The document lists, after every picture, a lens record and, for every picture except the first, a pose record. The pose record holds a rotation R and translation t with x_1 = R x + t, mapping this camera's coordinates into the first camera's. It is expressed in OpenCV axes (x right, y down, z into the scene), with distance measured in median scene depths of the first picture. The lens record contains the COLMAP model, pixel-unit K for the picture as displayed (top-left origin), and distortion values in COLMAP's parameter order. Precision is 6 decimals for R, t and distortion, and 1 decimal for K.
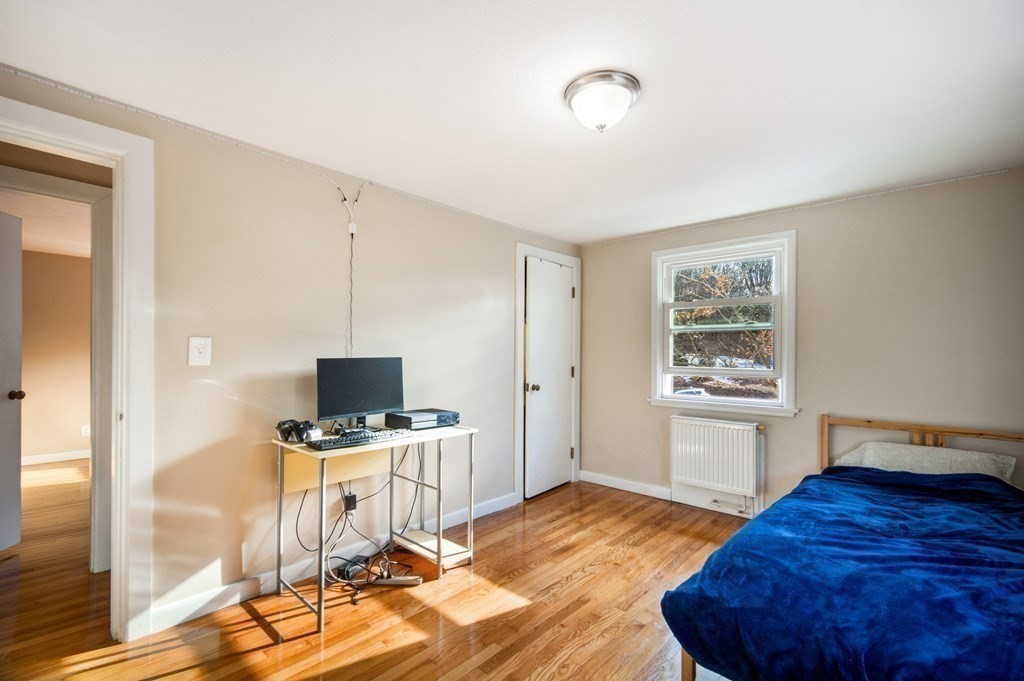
lens RADIAL K [[458.7, 0, 514.6], [0, 458.7, 353.4], [0, 0, 1]] dist [0.002128, 0.000308]
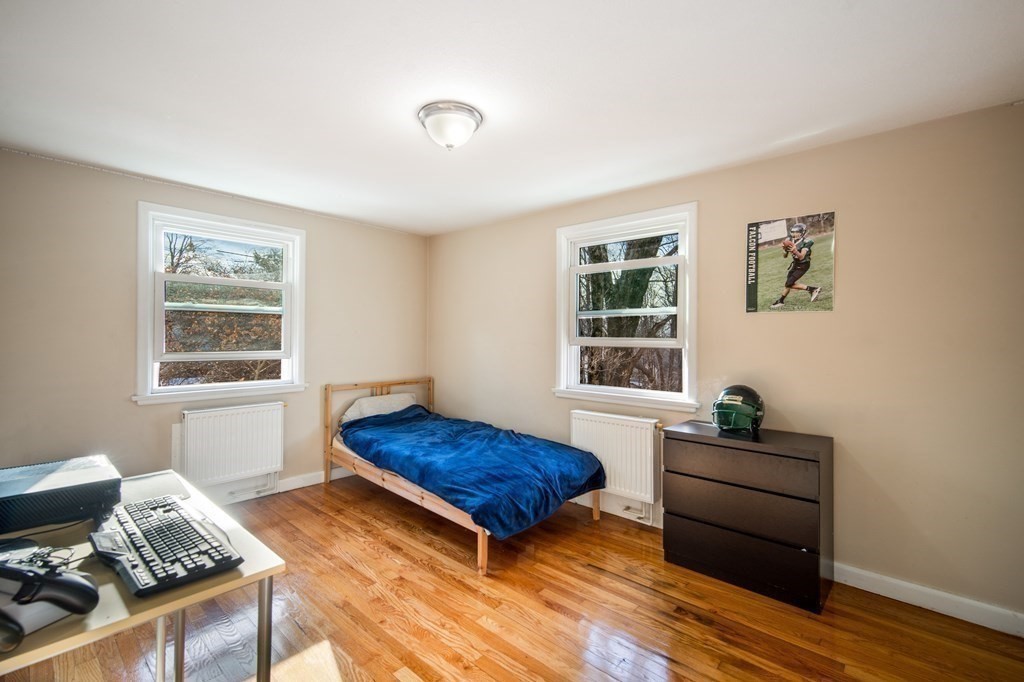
lens RADIAL K [[450.8, 0, 508.5], [0, 450.8, 329.4], [0, 0, 1]] dist [0.002605, 0.000261]
pose [[0.023113, 0.015999, 0.999605, -0.548052], [-0.002063, 0.999871, -0.015956, 0.001542], [-0.999731, -0.001693, 0.023143, 0.471884]]
